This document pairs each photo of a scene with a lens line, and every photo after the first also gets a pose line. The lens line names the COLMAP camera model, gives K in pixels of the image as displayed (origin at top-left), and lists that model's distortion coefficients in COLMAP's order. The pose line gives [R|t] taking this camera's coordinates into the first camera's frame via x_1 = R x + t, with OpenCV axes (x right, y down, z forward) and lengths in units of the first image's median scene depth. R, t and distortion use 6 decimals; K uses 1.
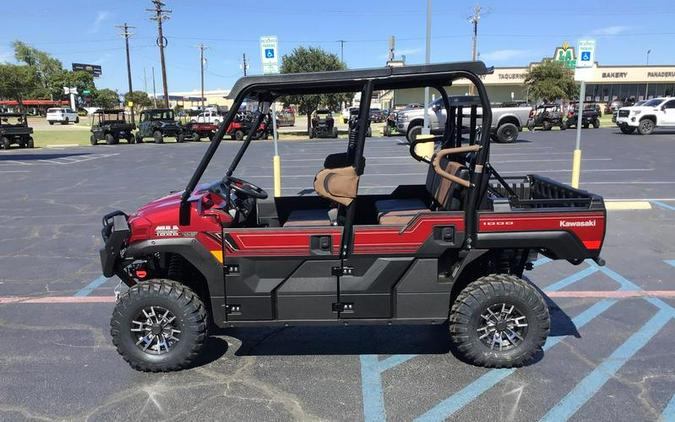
lens RADIAL K [[628.1, 0, 343.6], [0, 628.1, 214.4], [0, 0, 1]] dist [0.023365, 0.000000]
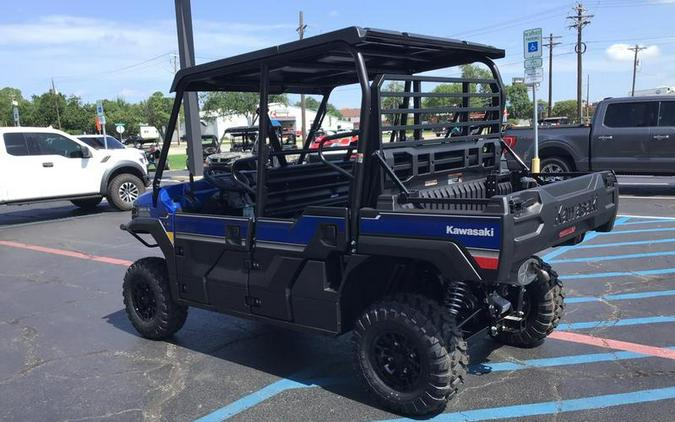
lens RADIAL K [[628.1, 0, 331.0], [0, 628.1, 209.2], [0, 0, 1]] dist [0.023365, 0.000000]
pose [[0.771455, 0.047359, -0.634519, 0.675779], [-0.063751, 0.997961, -0.003024, 0.001471], [0.633082, 0.042784, 0.772901, 0.336104]]
